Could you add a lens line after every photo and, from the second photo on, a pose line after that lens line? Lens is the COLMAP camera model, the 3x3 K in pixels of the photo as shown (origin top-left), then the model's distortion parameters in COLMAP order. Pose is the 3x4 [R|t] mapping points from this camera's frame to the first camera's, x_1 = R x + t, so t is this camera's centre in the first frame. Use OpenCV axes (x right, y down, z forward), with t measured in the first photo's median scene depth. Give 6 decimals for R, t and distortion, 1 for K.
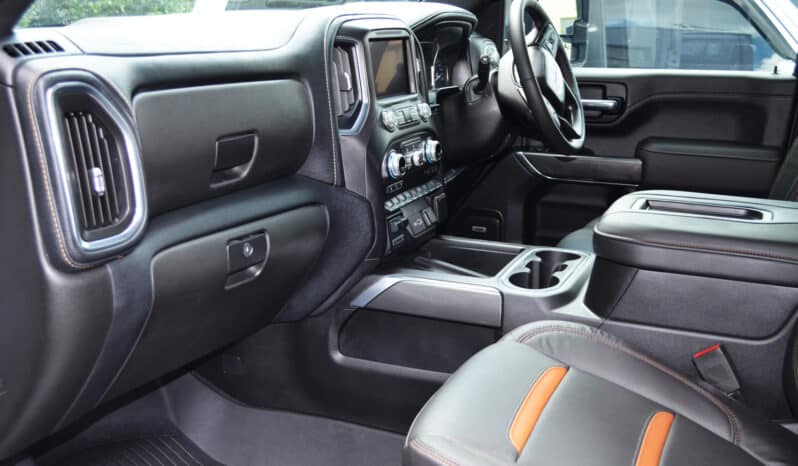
lens RADIAL K [[839.5, 0, 402.5], [0, 839.5, 248.2], [0, 0, 1]] dist [-0.046465, -0.021304]
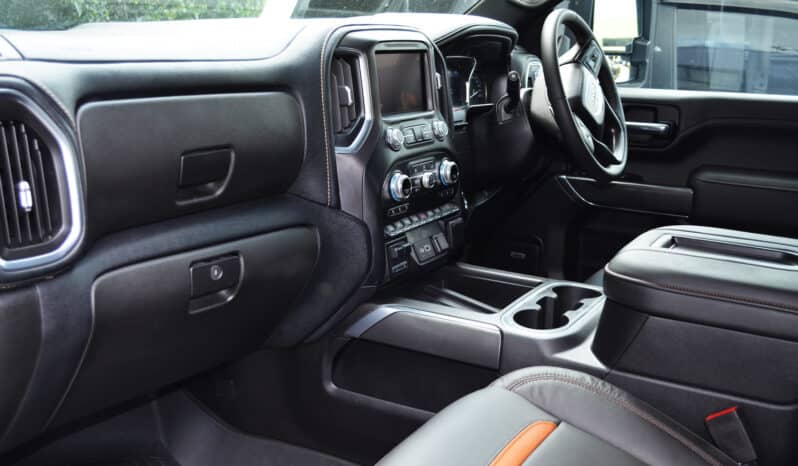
lens RADIAL K [[839.5, 0, 402.5], [0, 839.5, 248.2], [0, 0, 1]] dist [-0.046465, -0.021304]
pose [[0.993814, 0.046831, -0.100702, 0.094160], [-0.048439, 0.998734, -0.013578, -0.018922], [0.099939, 0.018372, 0.994824, 0.077146]]
